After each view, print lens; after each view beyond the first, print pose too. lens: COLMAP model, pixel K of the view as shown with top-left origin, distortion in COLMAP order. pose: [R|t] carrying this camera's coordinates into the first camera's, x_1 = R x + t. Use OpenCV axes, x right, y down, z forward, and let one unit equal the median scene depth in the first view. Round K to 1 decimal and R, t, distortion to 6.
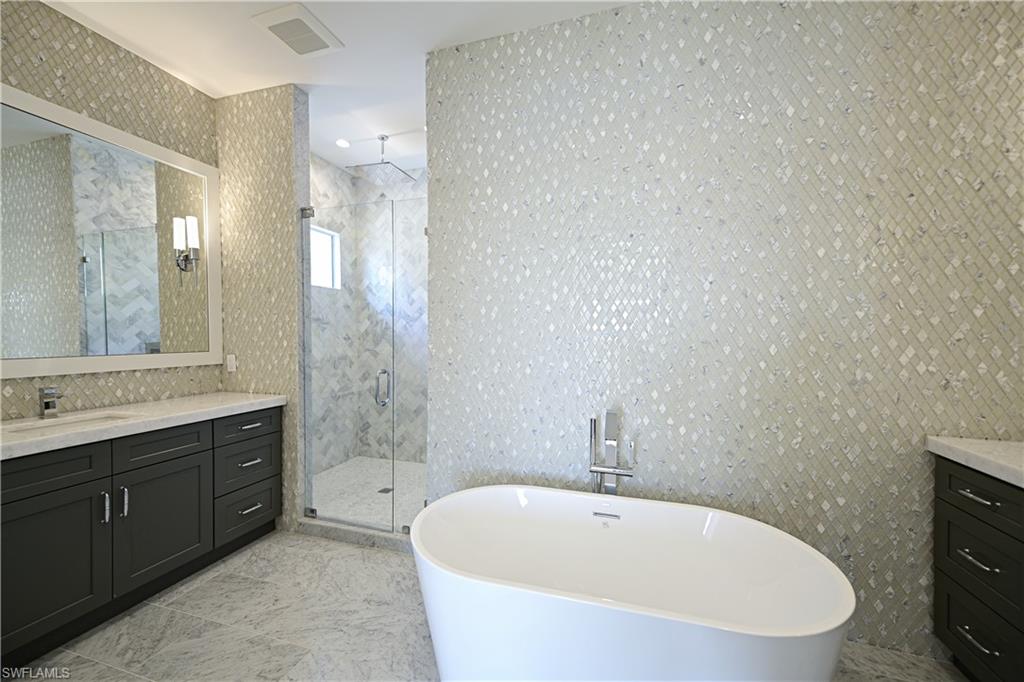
lens RADIAL K [[401.2, 0, 509.7], [0, 401.2, 346.7], [0, 0, 1]] dist [0.017817, 0.000255]
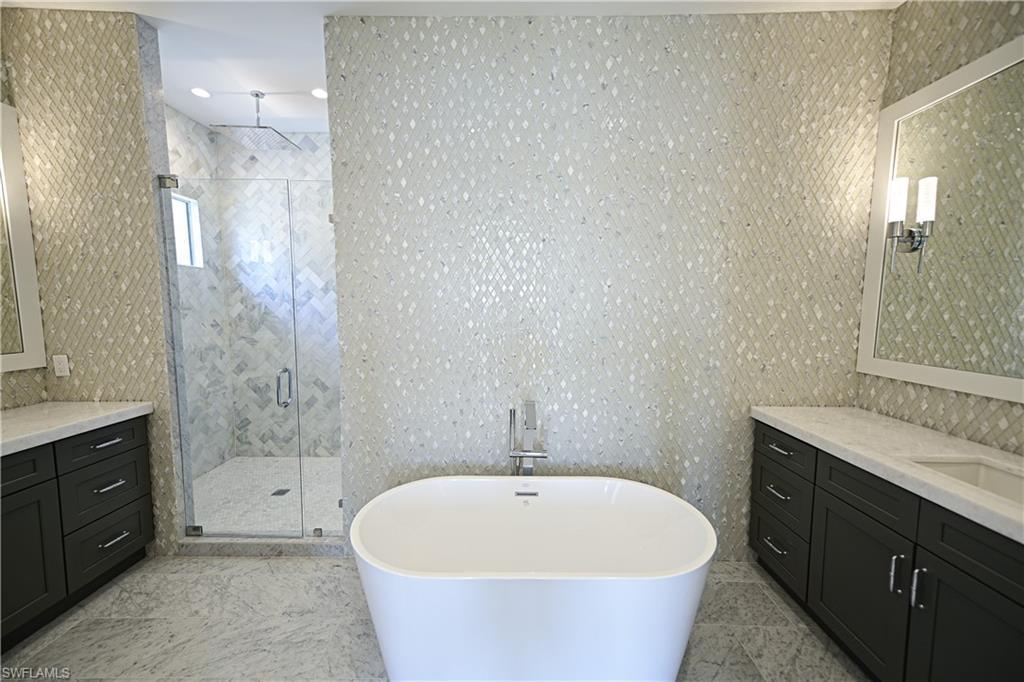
lens RADIAL K [[401.2, 0, 507.9], [0, 401.2, 346.0], [0, 0, 1]] dist [0.017817, 0.000255]
pose [[0.956995, -0.026845, 0.288860, -0.105769], [0.006407, 0.997422, 0.071466, -0.065219], [-0.290034, -0.066541, 0.954700, -0.025882]]
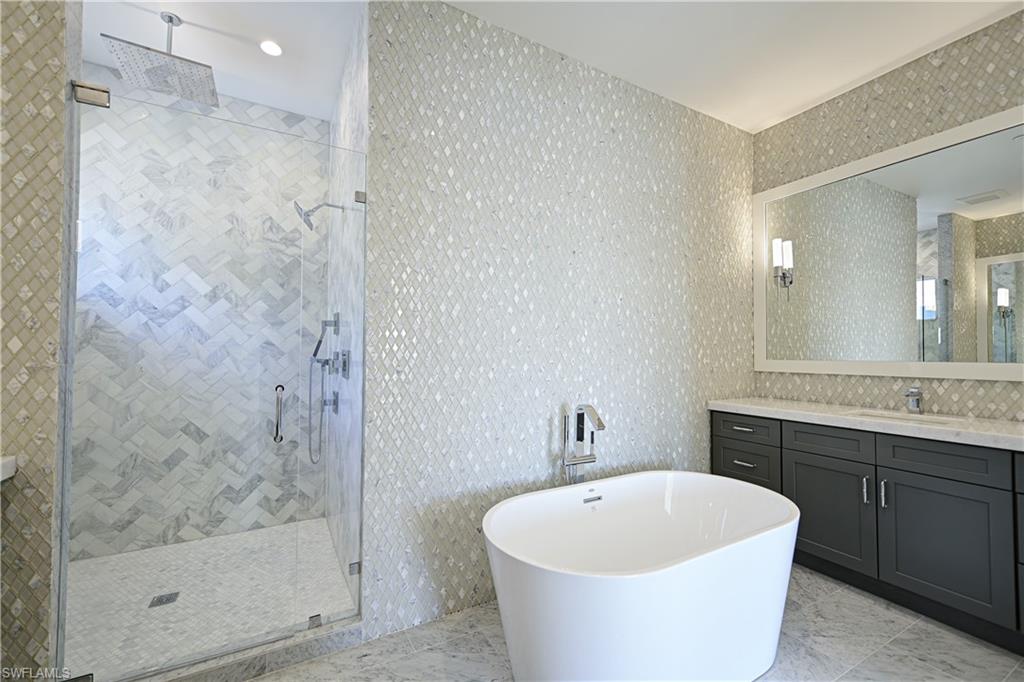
lens RADIAL K [[416.8, 0, 508.5], [0, 416.8, 344.5], [0, 0, 1]] dist [0.009856, -0.000974]
pose [[0.691557, 0.014417, 0.722178, -0.644995], [0.019400, 0.999069, -0.038522, 0.027247], [-0.722061, 0.040650, 0.690634, 0.307914]]
